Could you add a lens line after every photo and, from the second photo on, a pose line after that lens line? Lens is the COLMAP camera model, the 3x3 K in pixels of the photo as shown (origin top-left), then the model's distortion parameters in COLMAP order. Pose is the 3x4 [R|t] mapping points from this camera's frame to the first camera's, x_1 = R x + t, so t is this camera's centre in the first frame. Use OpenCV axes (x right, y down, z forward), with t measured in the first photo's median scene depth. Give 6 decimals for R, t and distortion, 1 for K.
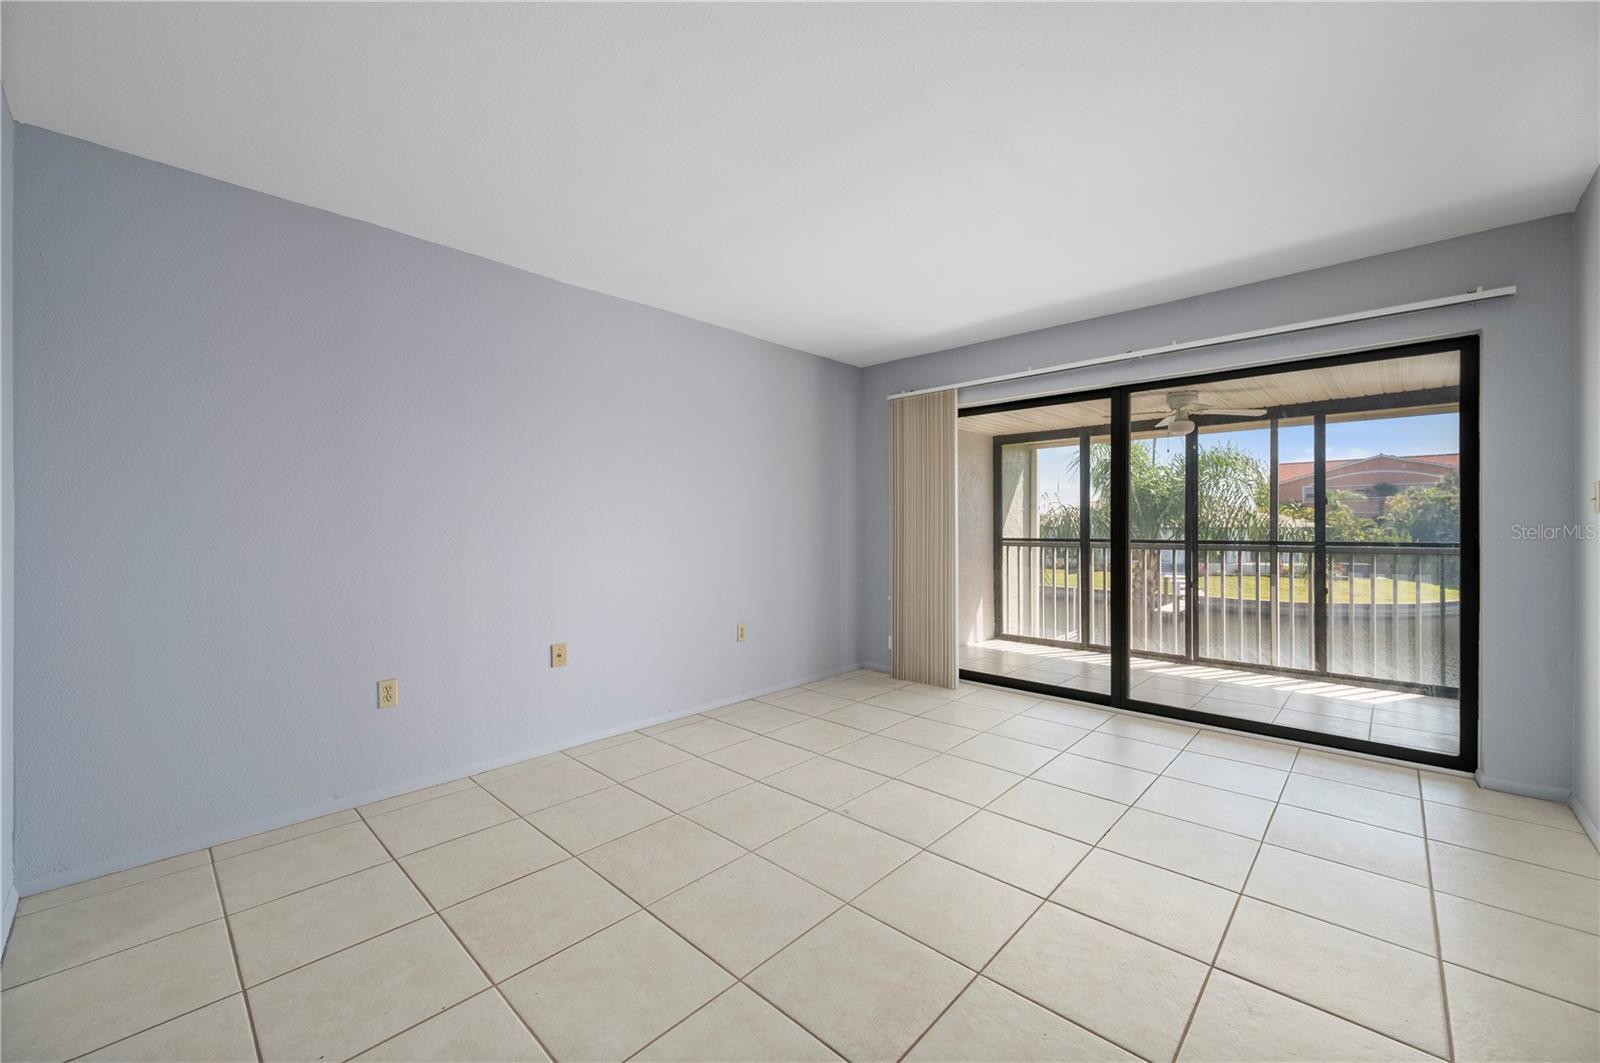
lens RADIAL K [[631.6, 0, 802.7], [0, 631.6, 523.8], [0, 0, 1]] dist [-0.000536, -0.000176]
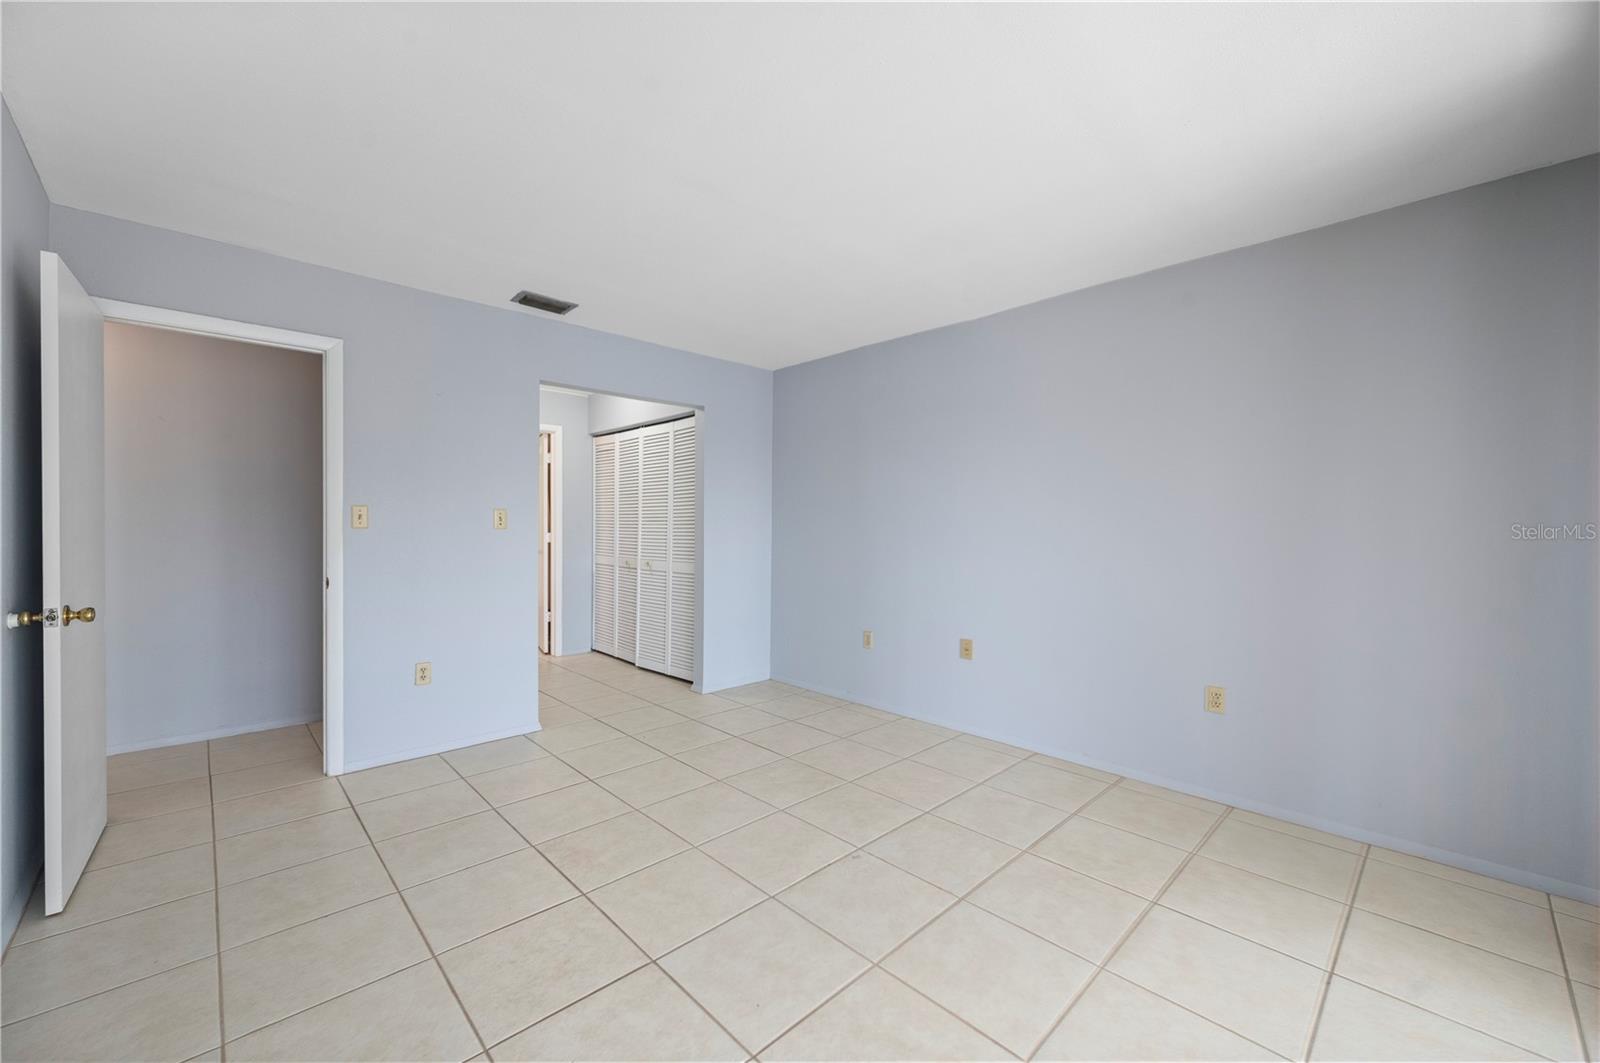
lens RADIAL K [[634.0, 0, 801.7], [0, 634.0, 535.3], [0, 0, 1]] dist [-0.000934, -0.000252]
pose [[-0.059770, 0.018659, -0.998038, 0.761783], [-0.002735, 0.999818, 0.018856, -0.018524], [0.998208, 0.003857, -0.059708, 0.761139]]
